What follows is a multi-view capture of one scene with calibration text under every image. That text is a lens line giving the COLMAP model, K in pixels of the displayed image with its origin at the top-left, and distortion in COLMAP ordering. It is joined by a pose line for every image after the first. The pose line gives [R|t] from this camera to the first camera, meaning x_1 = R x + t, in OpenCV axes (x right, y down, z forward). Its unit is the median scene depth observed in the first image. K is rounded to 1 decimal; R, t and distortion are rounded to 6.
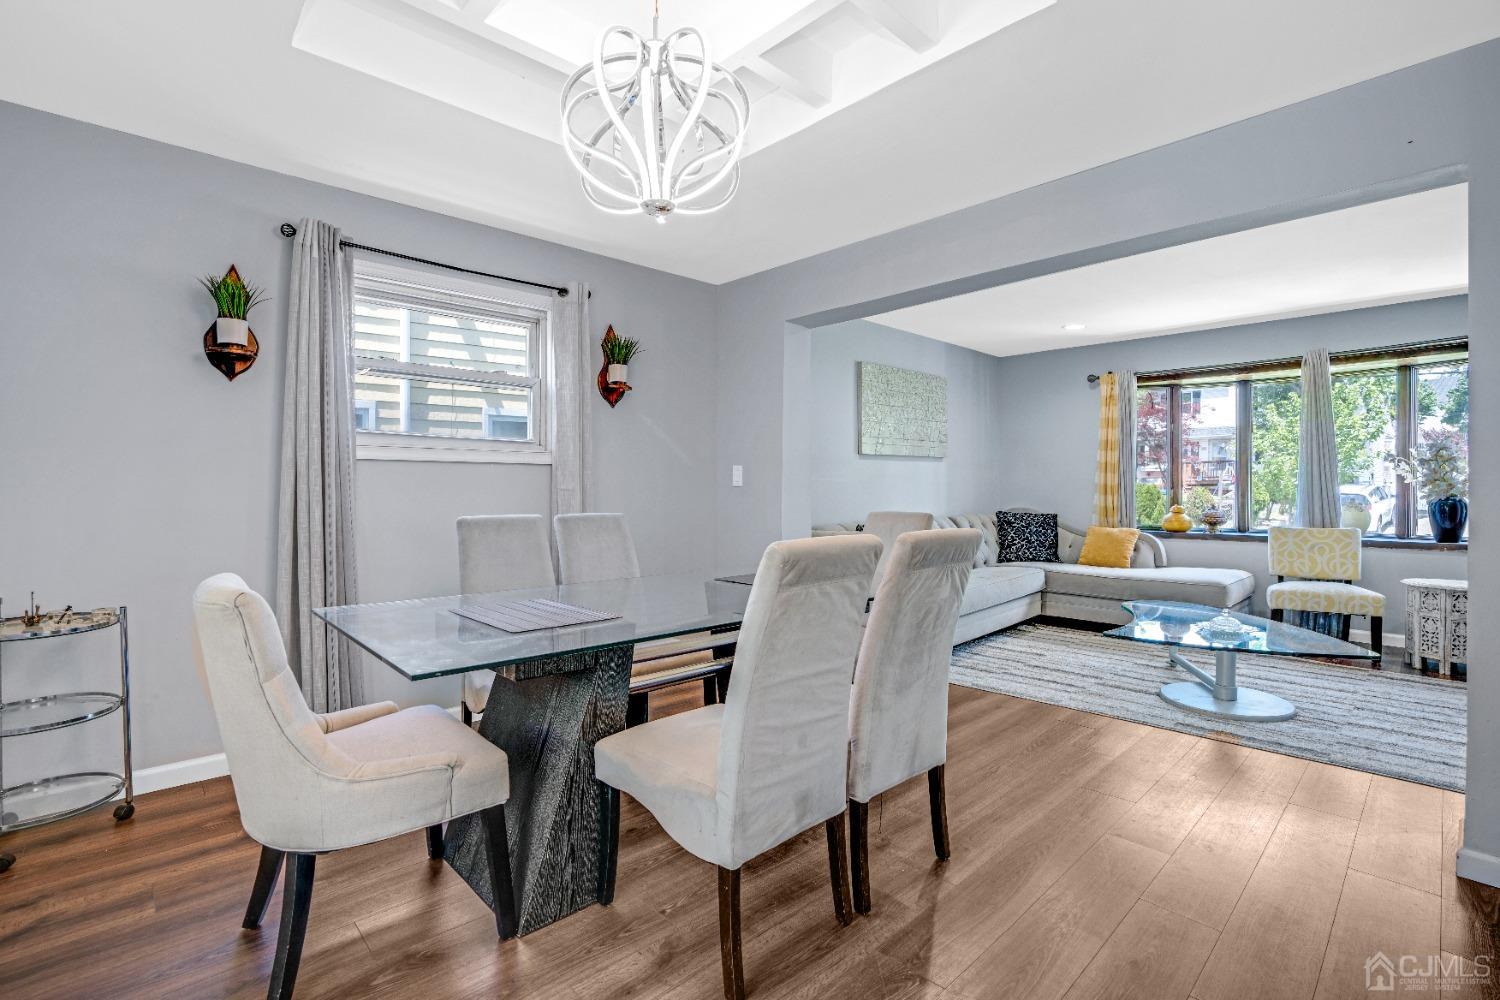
lens RADIAL K [[689.3, 0, 750.0], [0, 689.3, 500.0], [0, 0, 1]] dist [-0.067992, 0.030985]
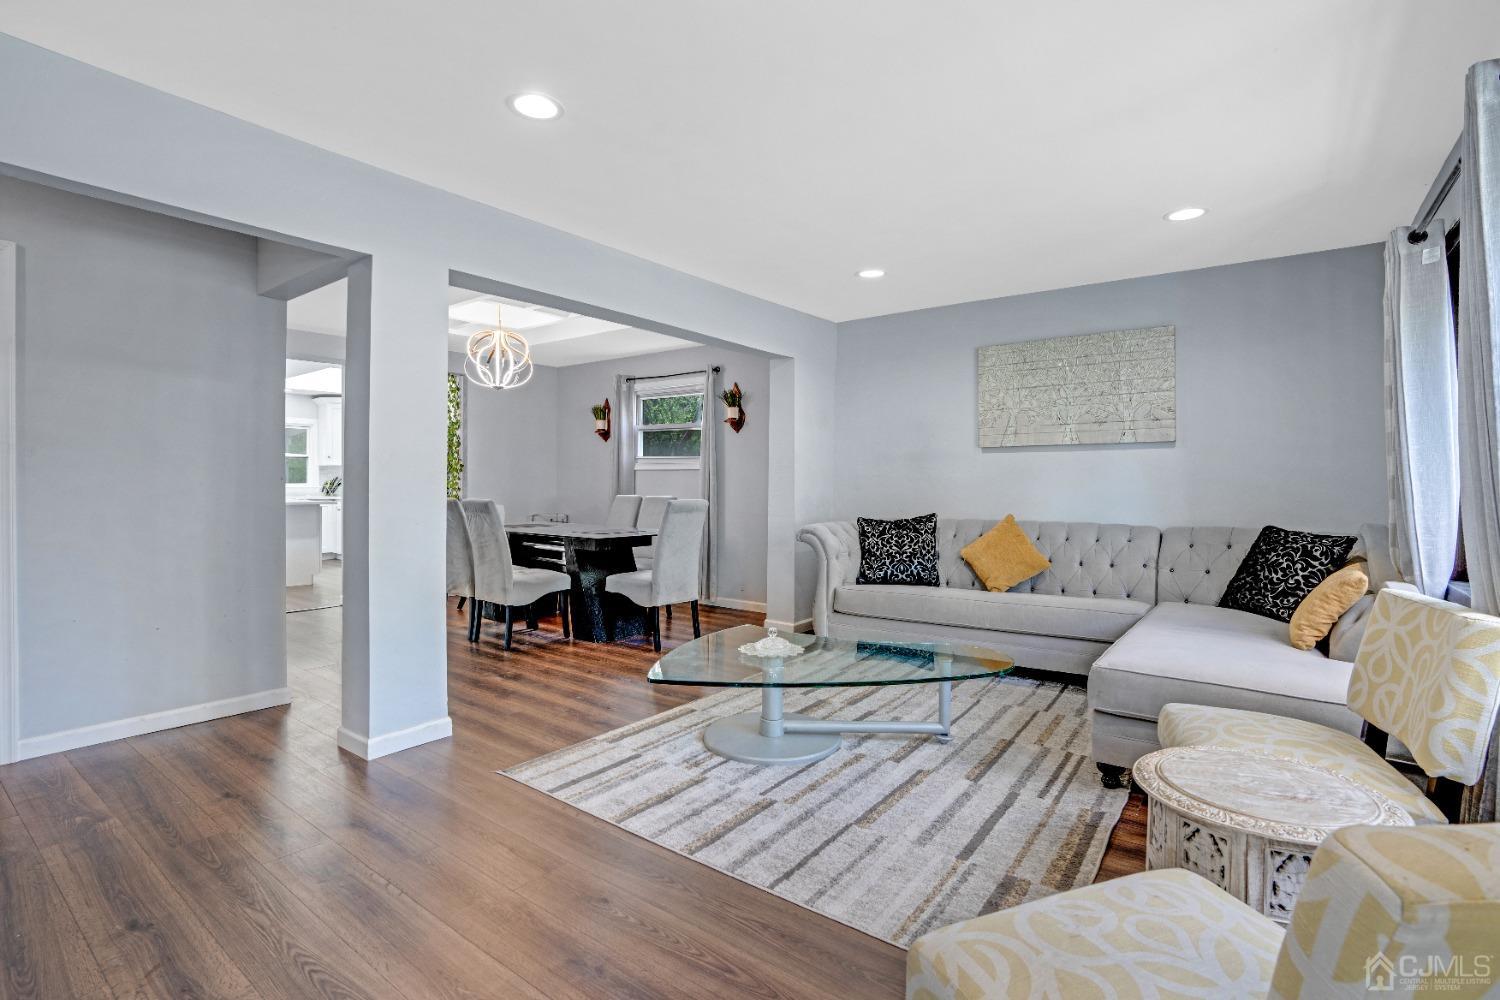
lens RADIAL K [[711.4, 0, 755.4], [0, 711.4, 479.6], [0, 0, 1]] dist [-0.075554, 0.034107]
pose [[0.167285, -0.003298, -0.985903, 1.134900], [-0.024902, 0.999661, -0.007569, -0.010237], [0.985594, 0.025817, 0.167146, 0.593104]]
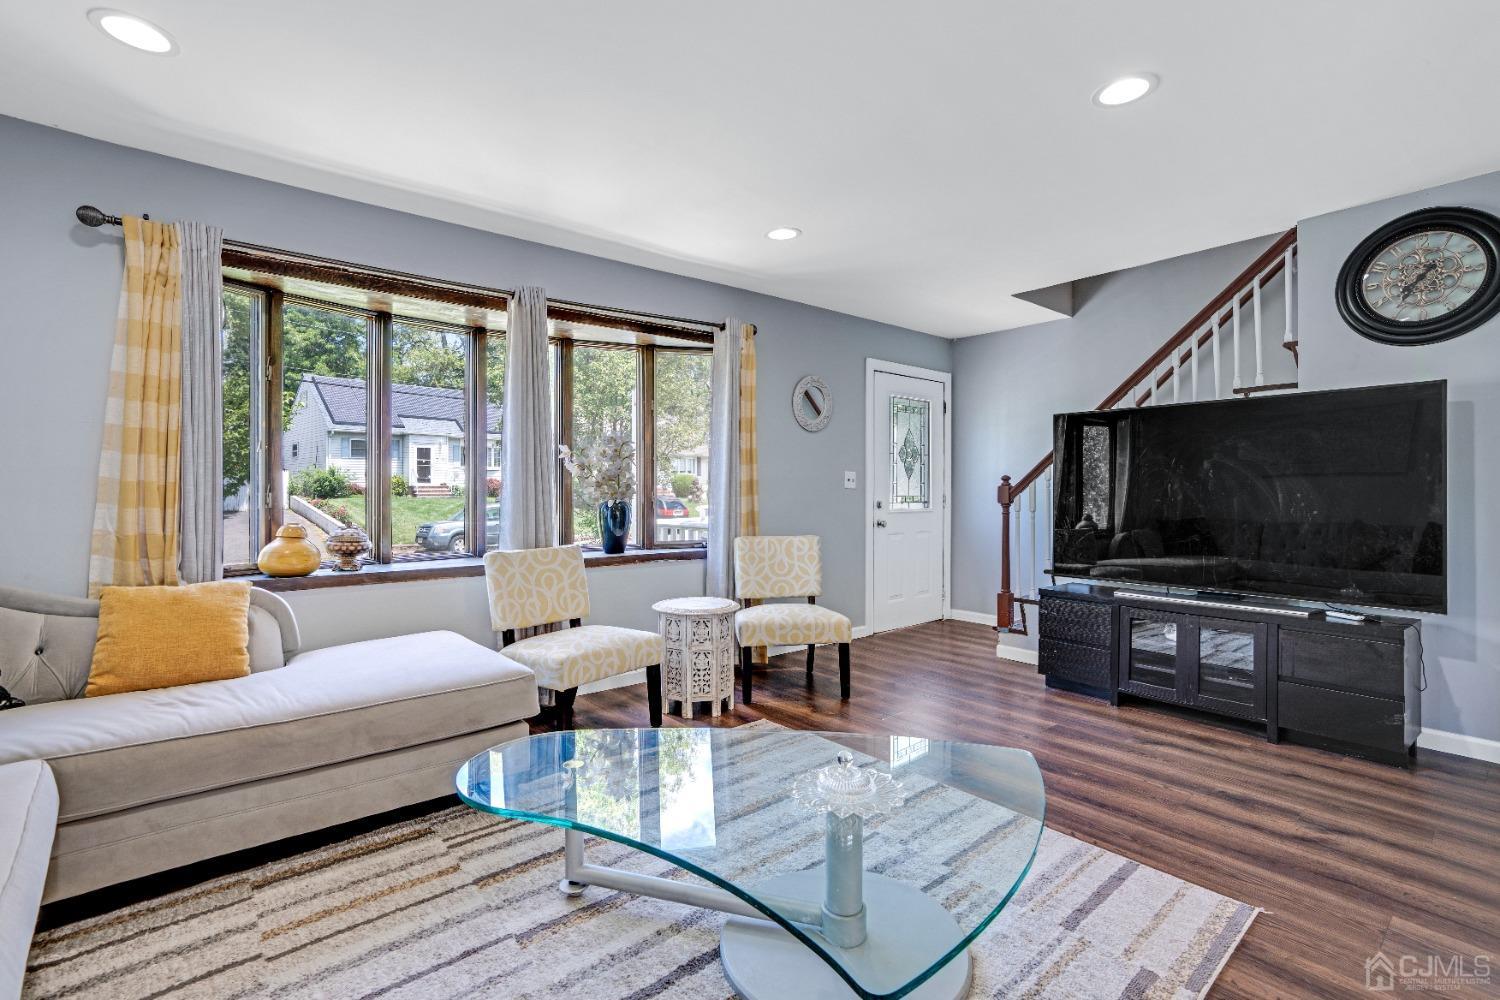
lens RADIAL K [[698.2, 0, 745.4], [0, 698.2, 489.3], [0, 0, 1]] dist [-0.057992, 0.032160]
pose [[0.063374, 0.002435, 0.997987, 0.160395], [0.020354, 0.999786, -0.003732, -0.011238], [-0.997782, 0.020550, 0.063311, 0.744164]]
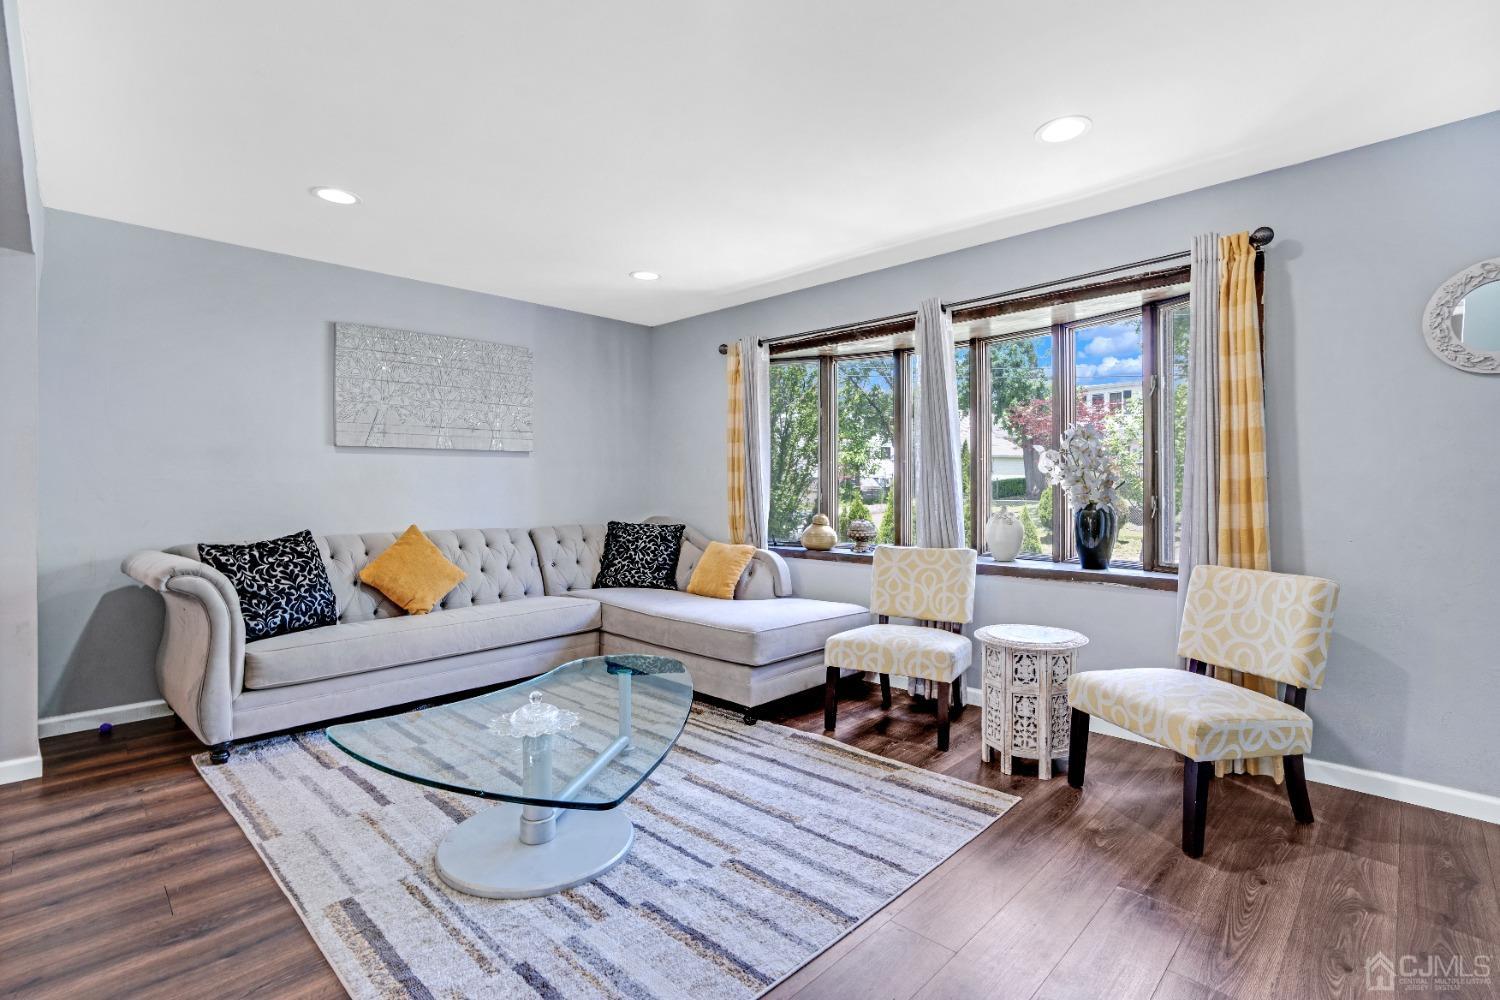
lens RADIAL K [[698.2, 0, 745.4], [0, 698.2, 489.3], [0, 0, 1]] dist [-0.057992, 0.032160]
pose [[0.999563, 0.001372, 0.029528, 0.632792], [-0.000793, 0.999807, -0.019616, -0.005956], [-0.029549, 0.019584, 0.999371, 0.261341]]
